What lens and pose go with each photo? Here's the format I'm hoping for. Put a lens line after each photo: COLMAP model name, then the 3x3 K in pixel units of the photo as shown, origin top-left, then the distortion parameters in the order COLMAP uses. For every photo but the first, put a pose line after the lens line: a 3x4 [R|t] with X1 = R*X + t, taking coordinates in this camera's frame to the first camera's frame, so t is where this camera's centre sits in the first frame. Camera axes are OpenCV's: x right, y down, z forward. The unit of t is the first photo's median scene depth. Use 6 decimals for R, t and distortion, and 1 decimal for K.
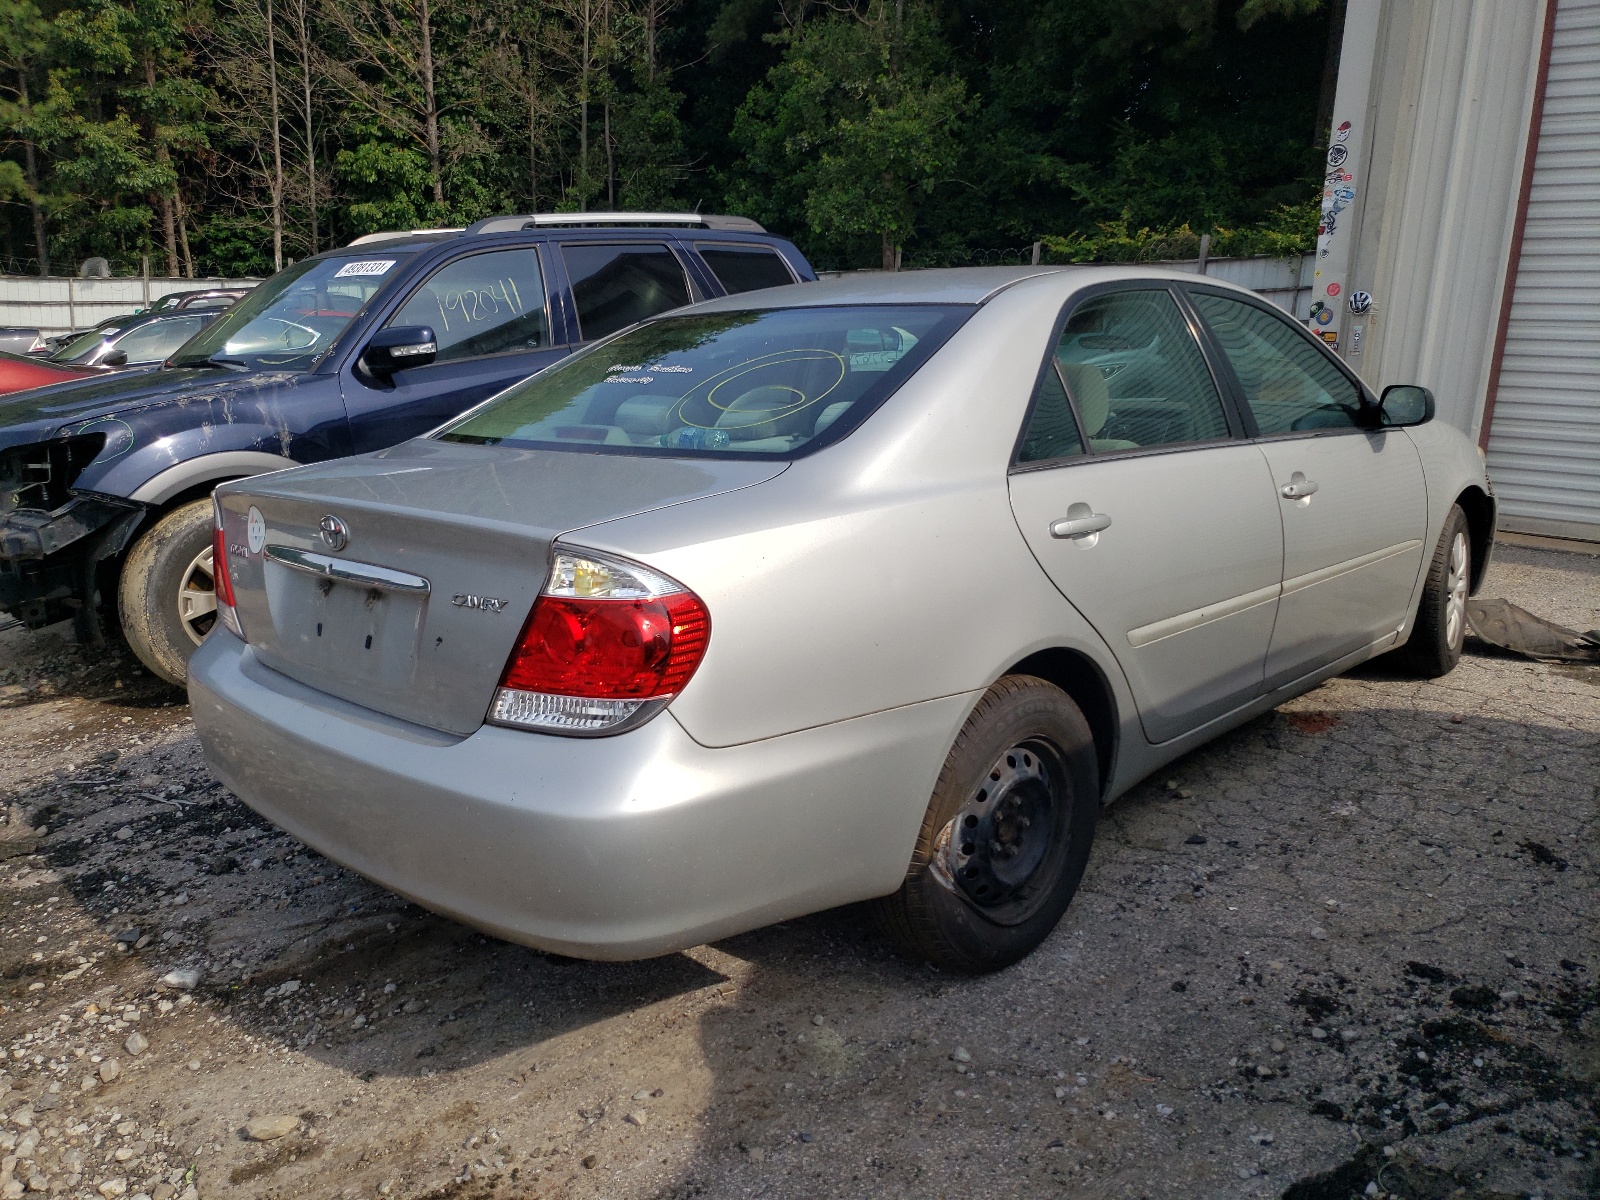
lens RADIAL K [[1219.4, 0, 783.0], [0, 1219.4, 596.5], [0, 0, 1]] dist [0.004381, 0.000119]
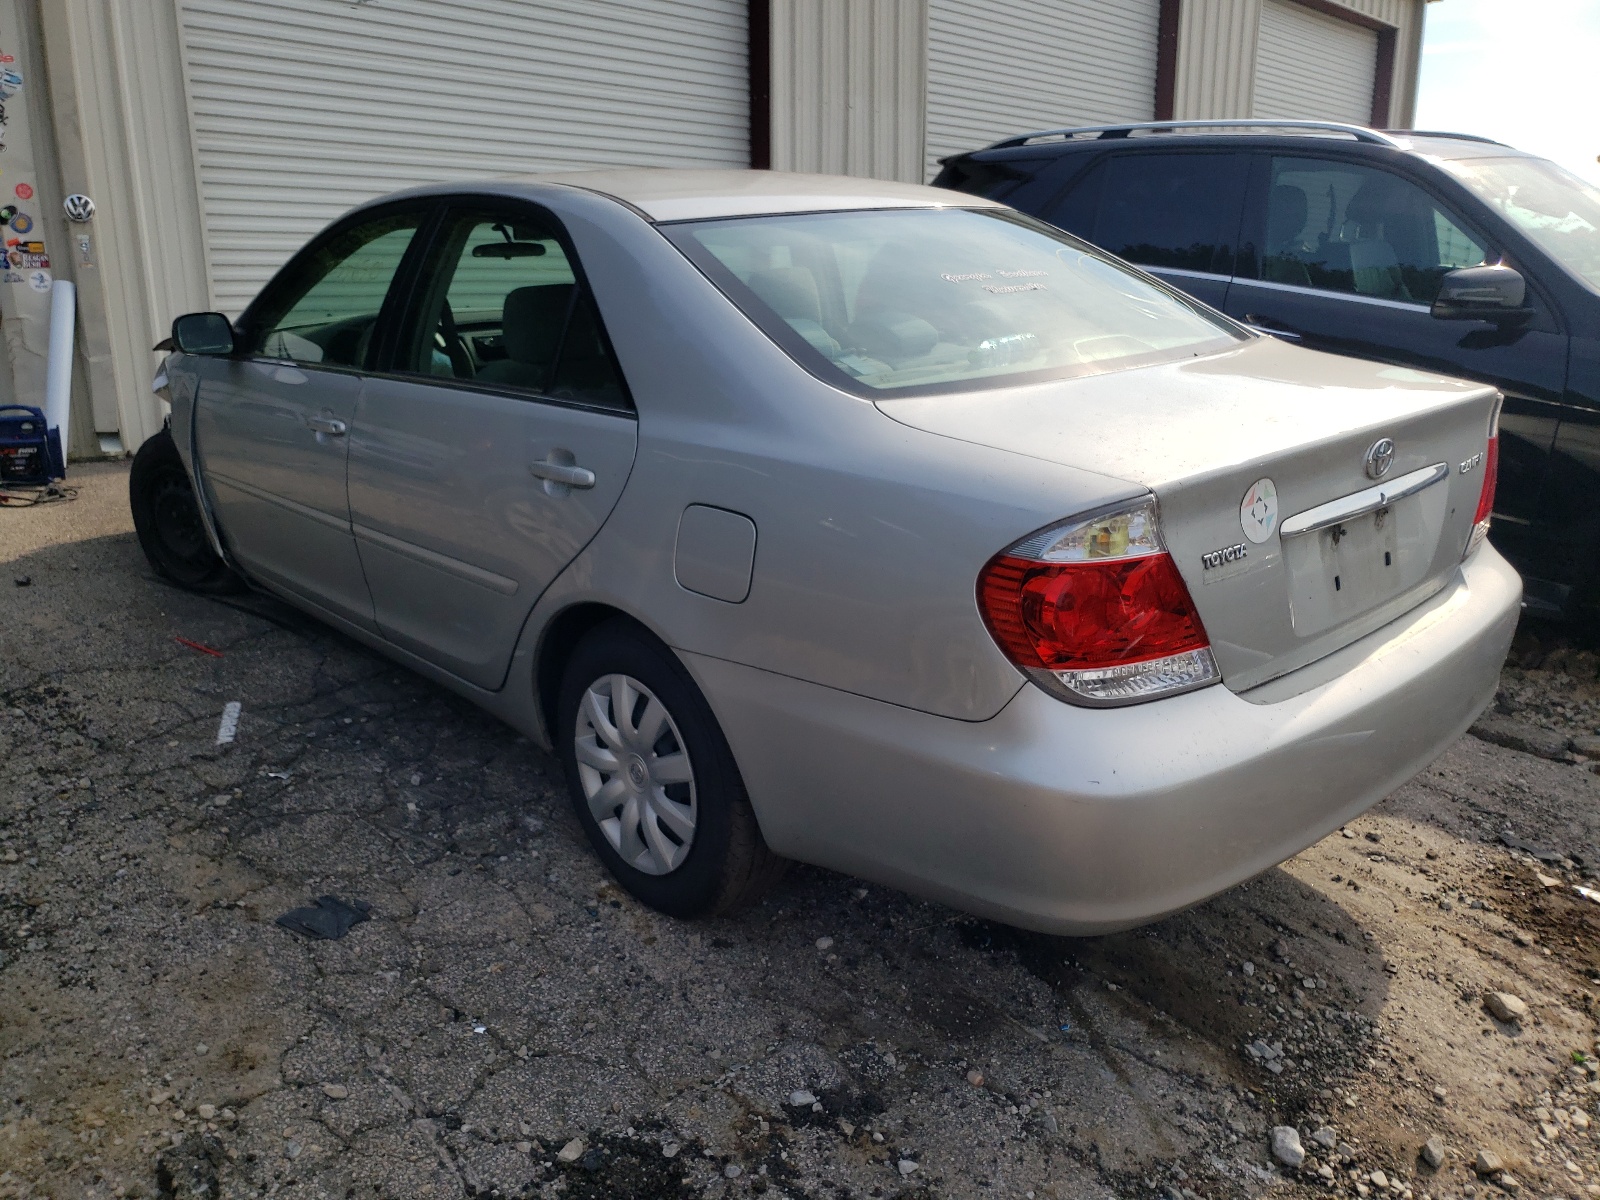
lens RADIAL K [[1219.4, 0, 783.0], [0, 1219.4, 596.5], [0, 0, 1]] dist [0.004381, 0.000119]
pose [[0.095038, -0.281092, 0.954963, -1.025394], [0.215882, 0.942296, 0.255879, -0.222955], [-0.971783, 0.181842, 0.150237, 1.027663]]
